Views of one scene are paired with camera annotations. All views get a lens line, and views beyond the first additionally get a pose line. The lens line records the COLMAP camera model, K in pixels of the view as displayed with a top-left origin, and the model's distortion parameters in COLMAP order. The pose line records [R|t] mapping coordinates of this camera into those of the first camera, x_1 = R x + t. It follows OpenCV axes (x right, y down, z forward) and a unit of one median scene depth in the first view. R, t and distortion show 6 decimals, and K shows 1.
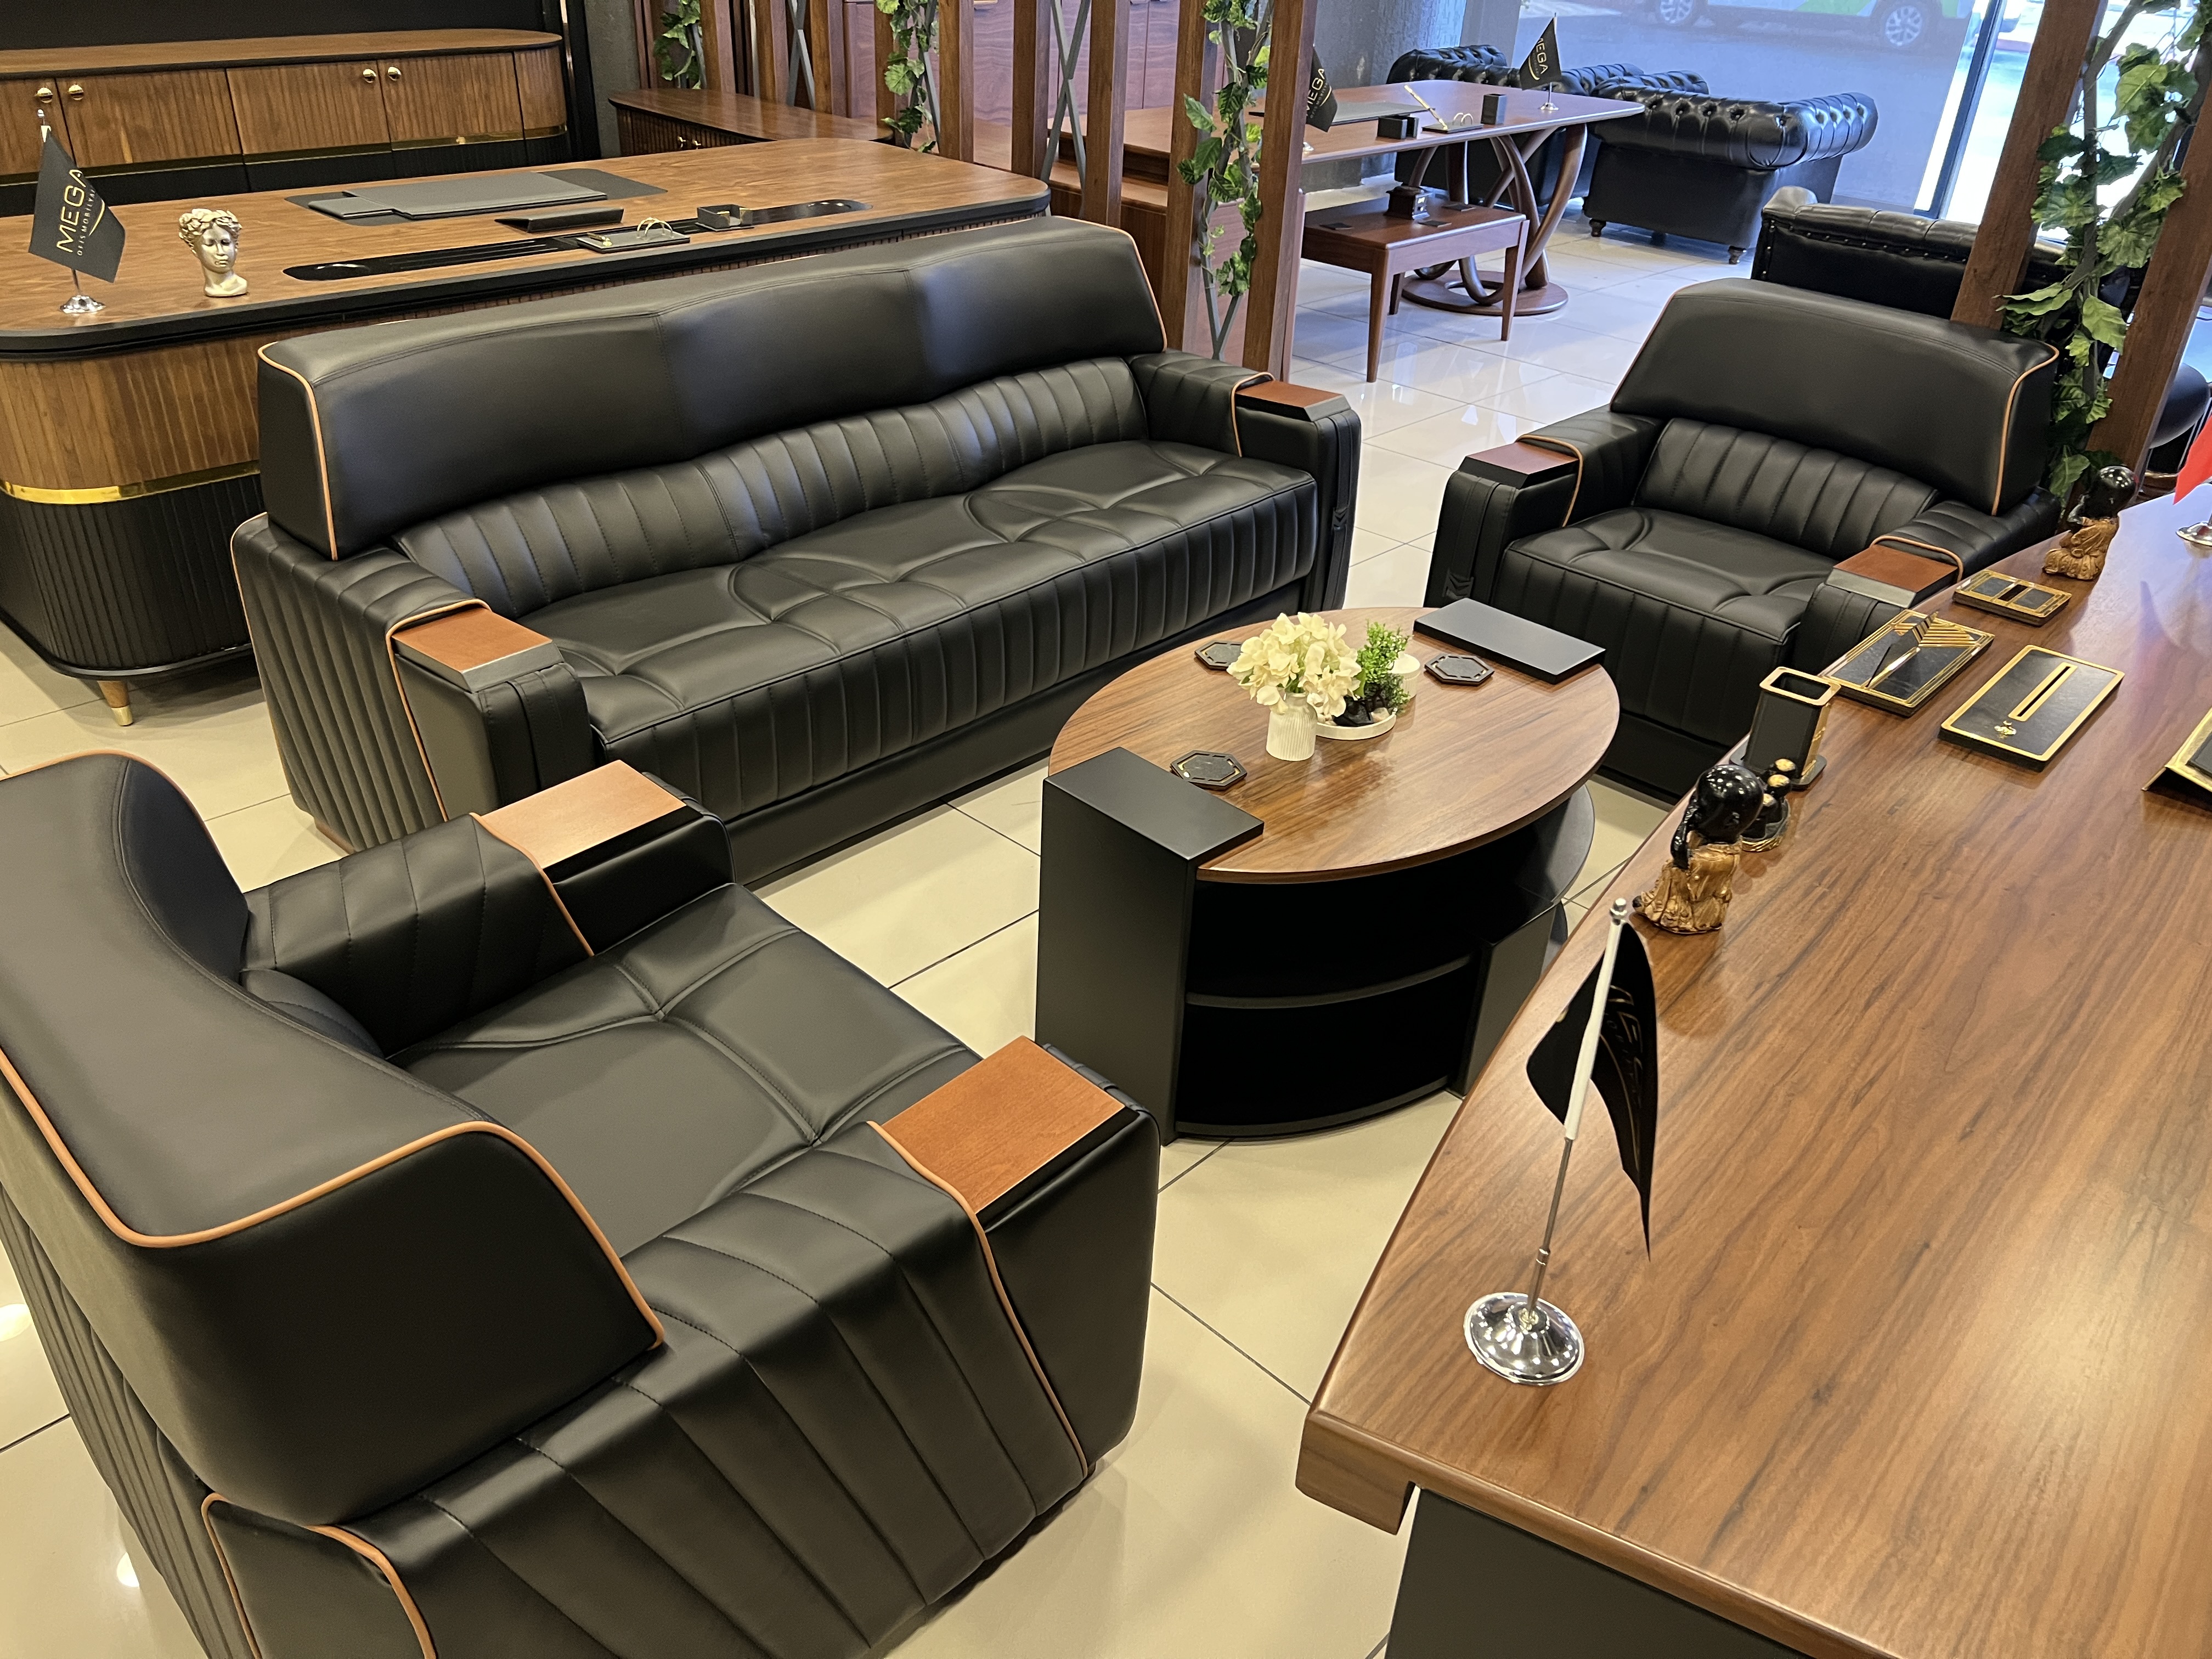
lens RADIAL K [[1681.8, 0, 1109.0], [0, 1681.8, 820.3], [0, 0, 1]] dist [0.047254, -0.056461]
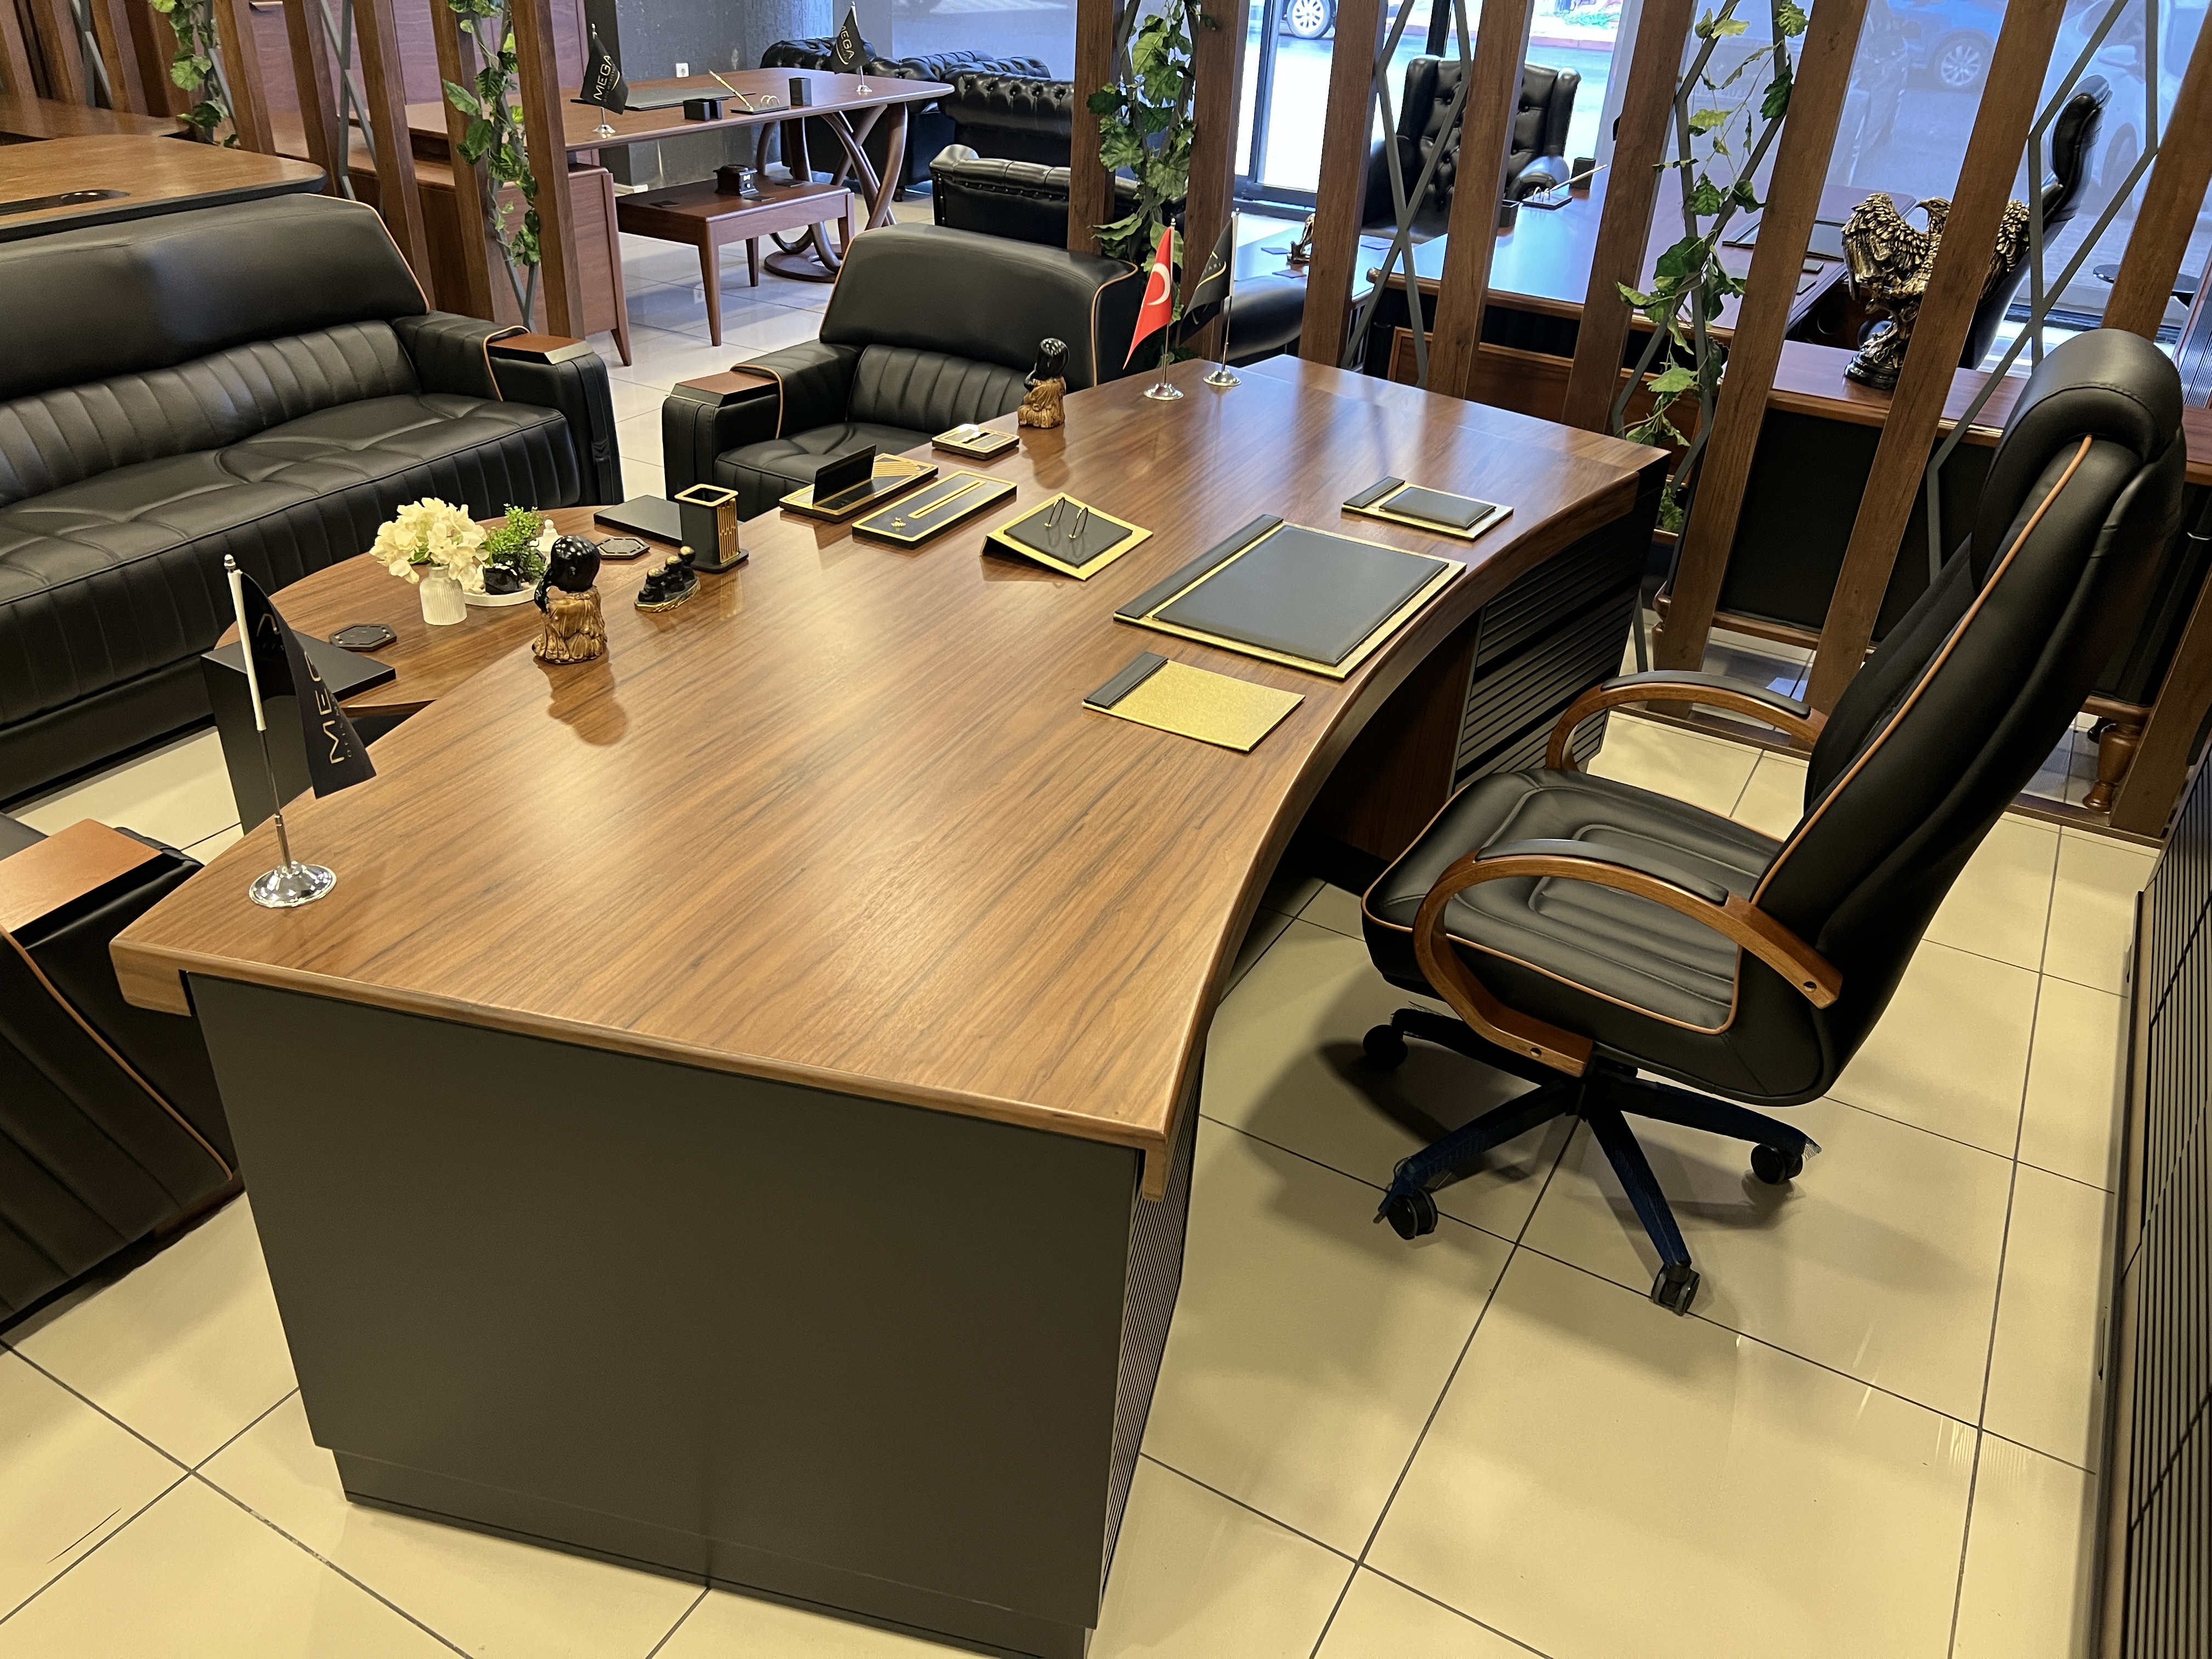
lens RADIAL K [[1655.7, 0, 1108.6], [0, 1655.7, 857.7], [0, 0, 1]] dist [0.054210, -0.057970]
pose [[0.965924, -0.132133, 0.222557, 0.176449], [0.126740, 0.991192, 0.038409, 0.090628], [-0.225671, -0.008894, 0.974163, -0.170362]]
